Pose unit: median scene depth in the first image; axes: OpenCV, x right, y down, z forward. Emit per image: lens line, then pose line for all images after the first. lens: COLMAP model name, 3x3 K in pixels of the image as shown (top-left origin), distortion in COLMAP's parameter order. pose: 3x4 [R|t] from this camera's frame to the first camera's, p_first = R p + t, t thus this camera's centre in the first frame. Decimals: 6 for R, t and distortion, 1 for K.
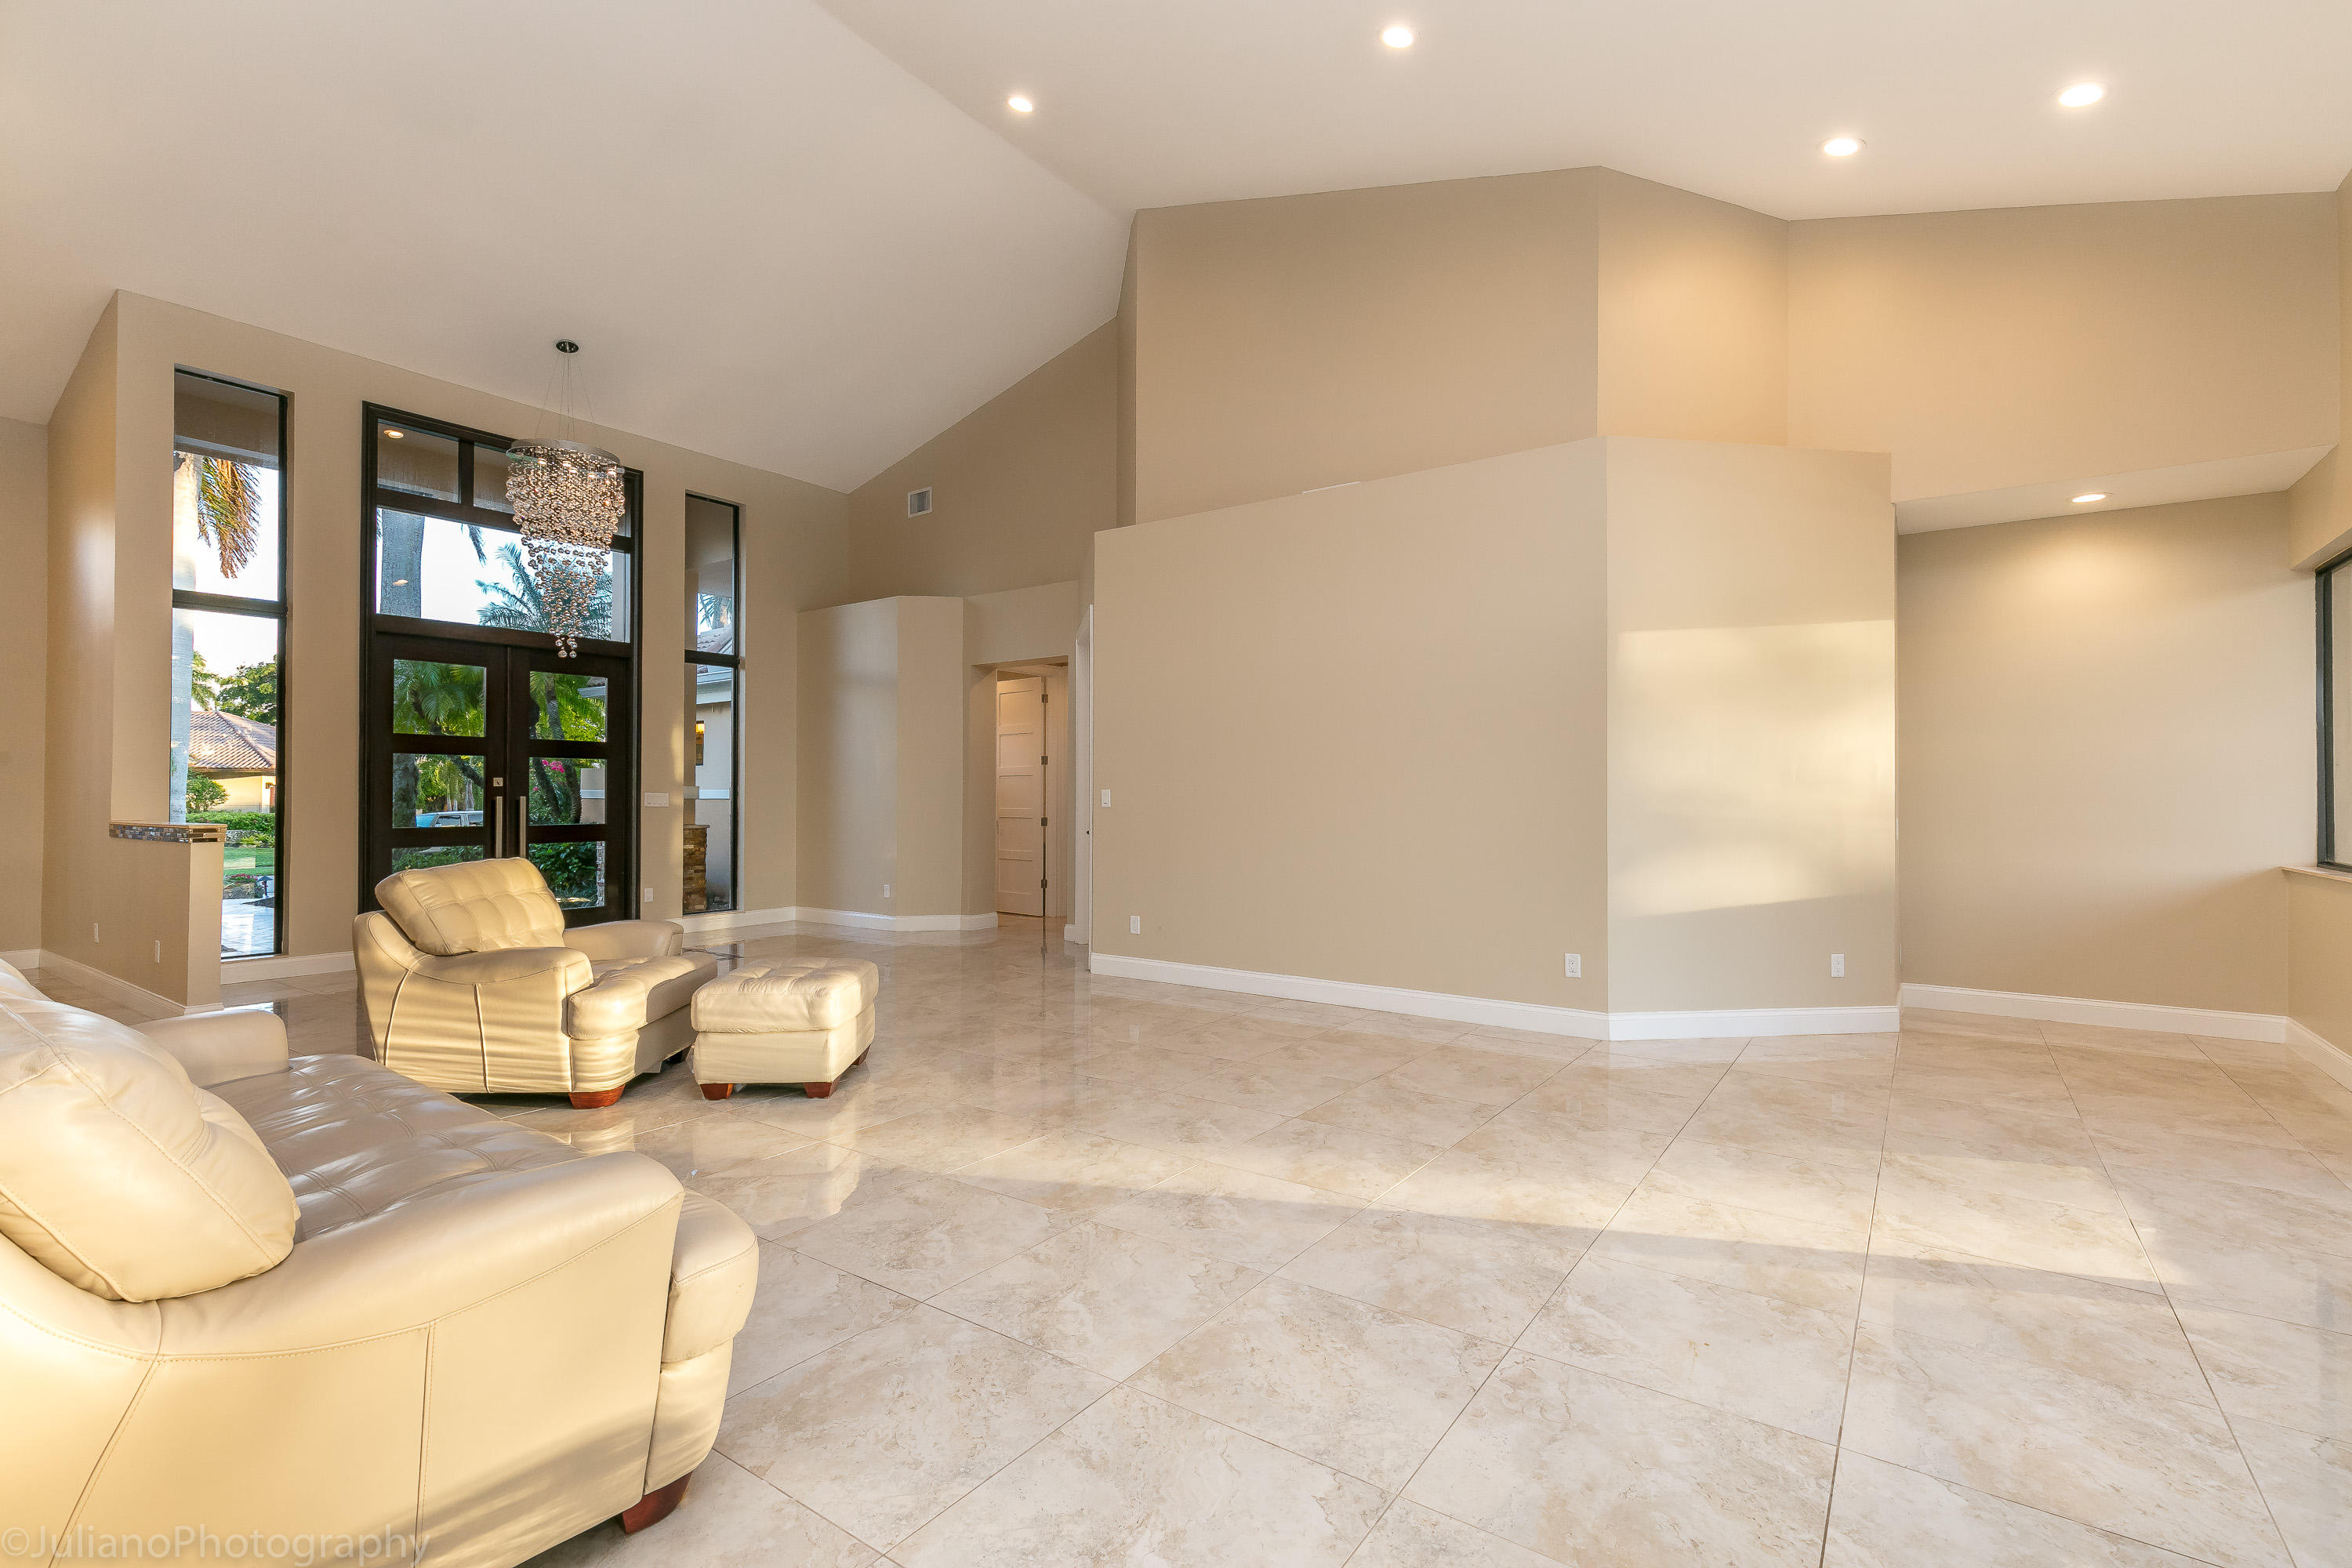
lens RADIAL K [[1076.7, 0, 1175.2], [0, 1076.7, 789.6], [0, 0, 1]] dist [0.000453, -0.000144]
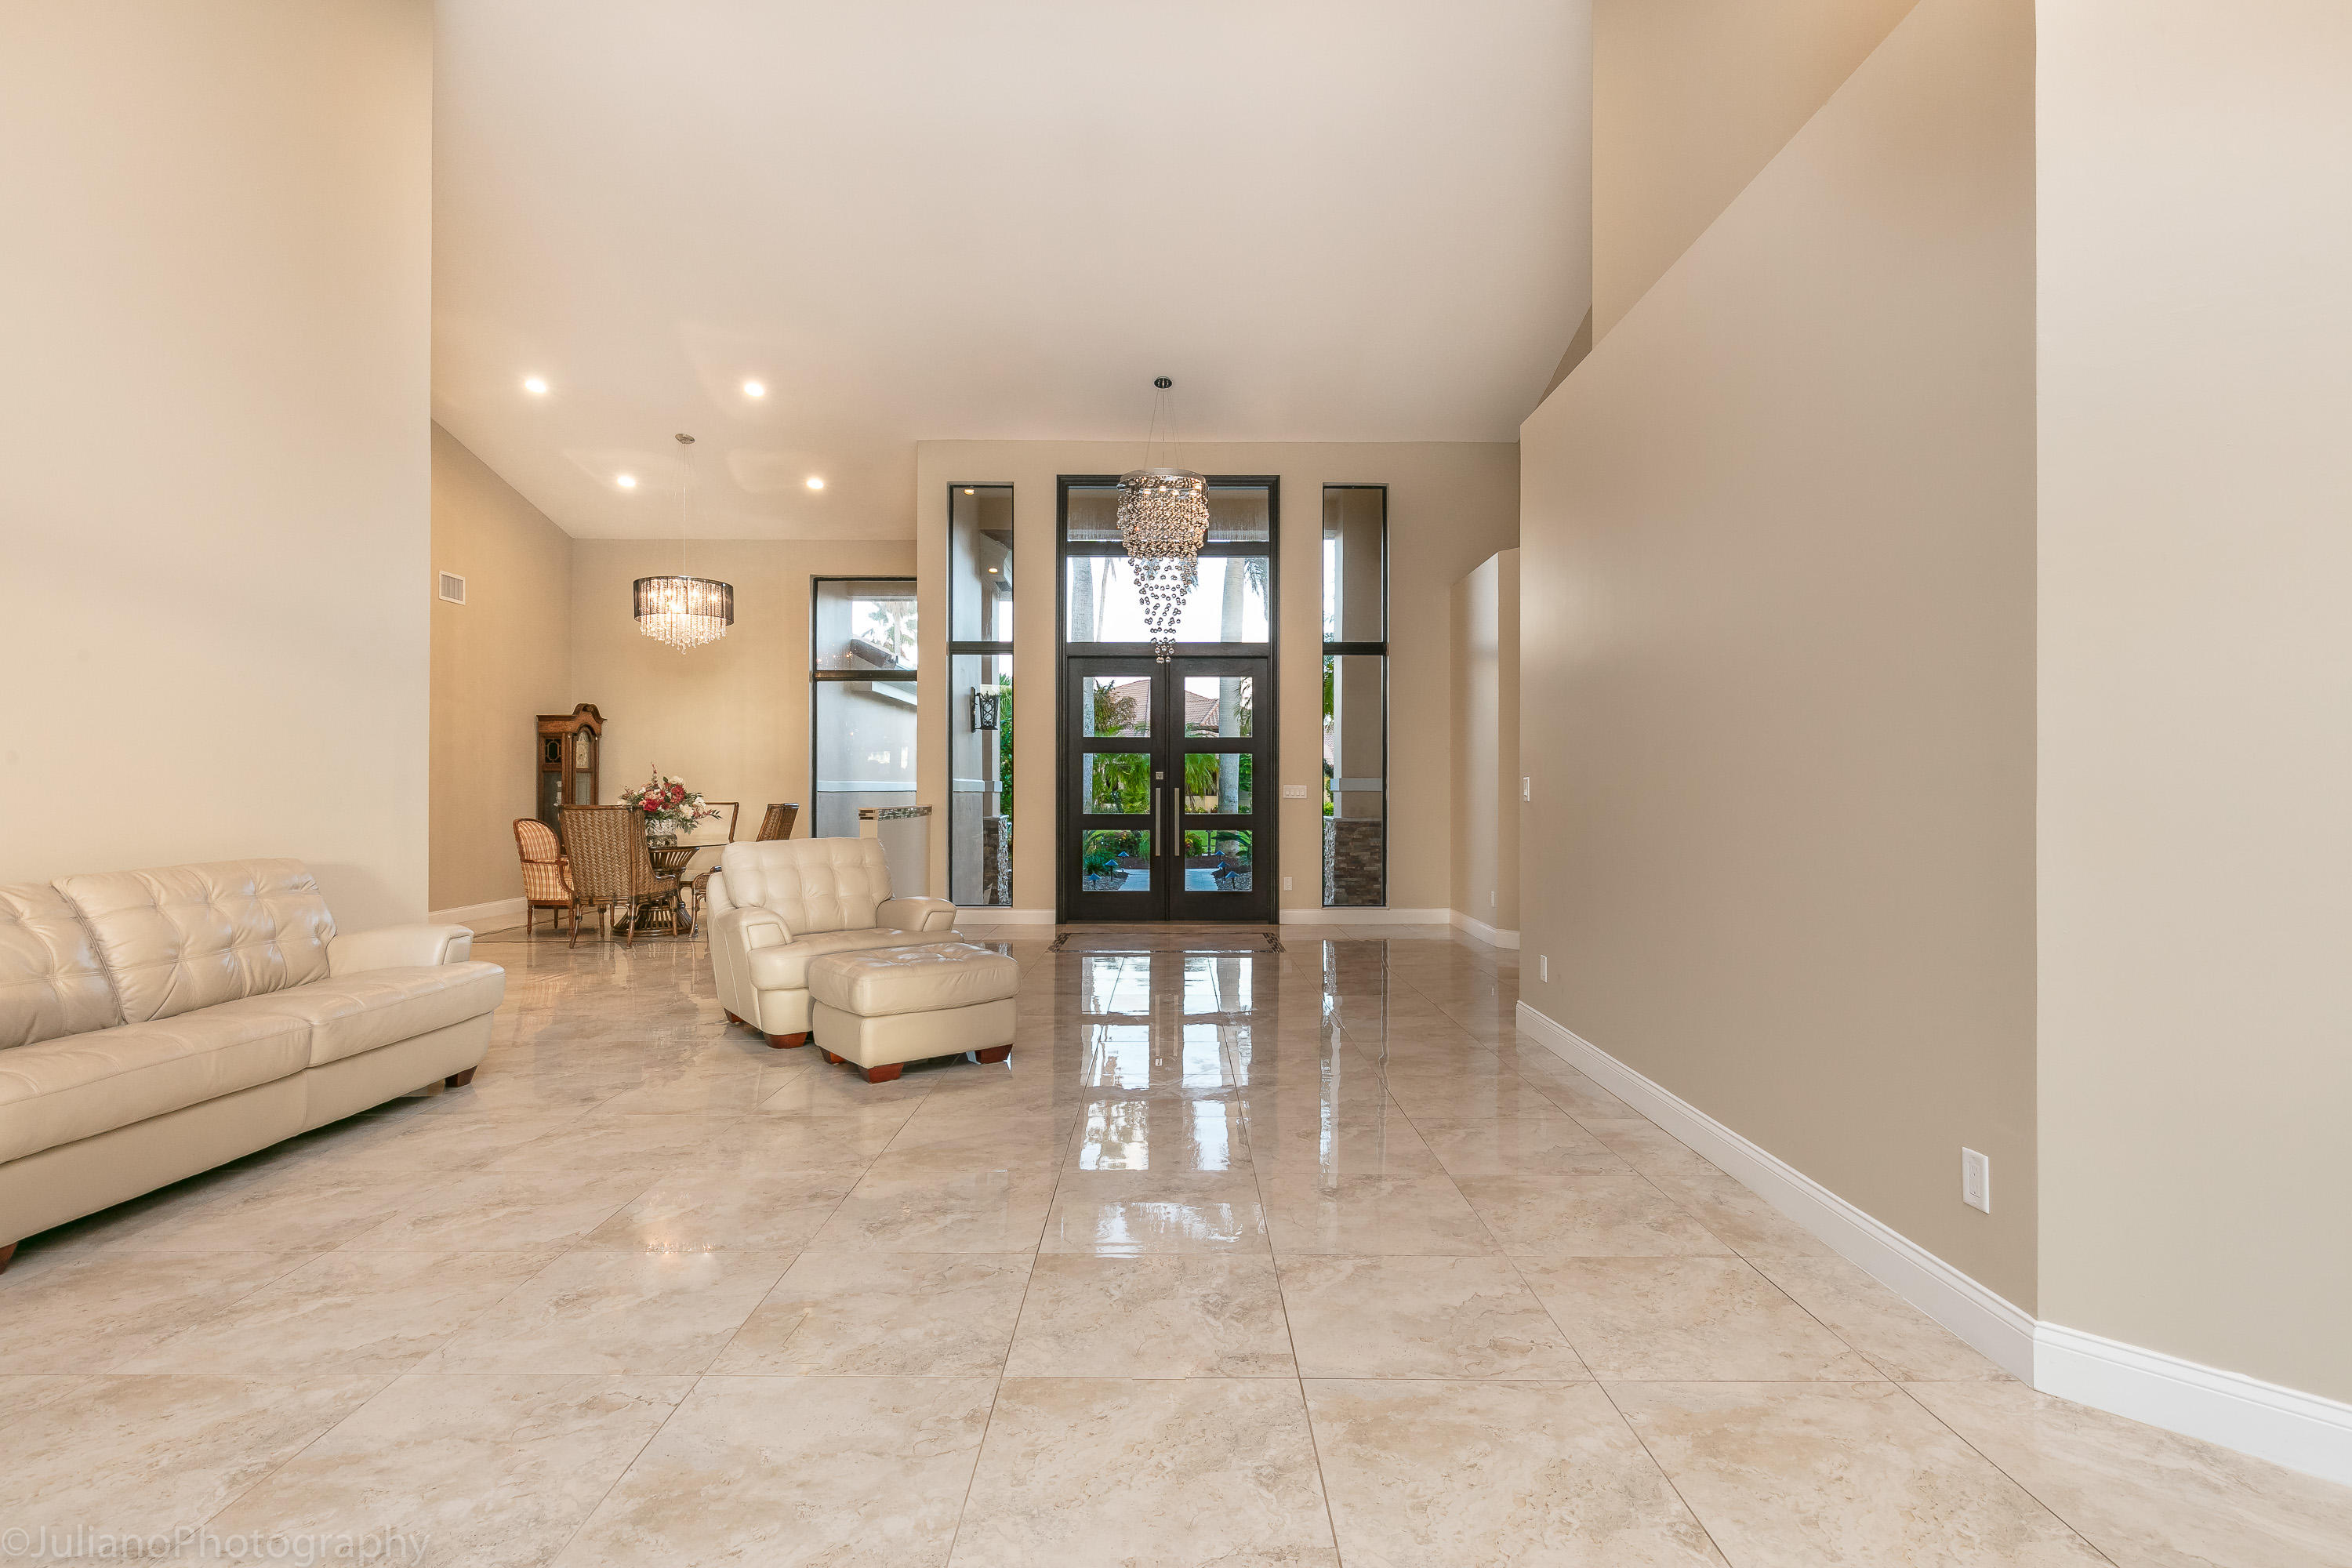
lens RADIAL K [[1121.7, 0, 1171.8], [0, 1121.7, 776.9], [0, 0, 1]] dist [-0.001782, 0.000703]
pose [[0.581502, -0.008146, -0.813504, 0.677964], [0.002814, 0.999964, -0.008002, 0.007264], [0.813540, 0.002364, 0.581504, 0.598243]]
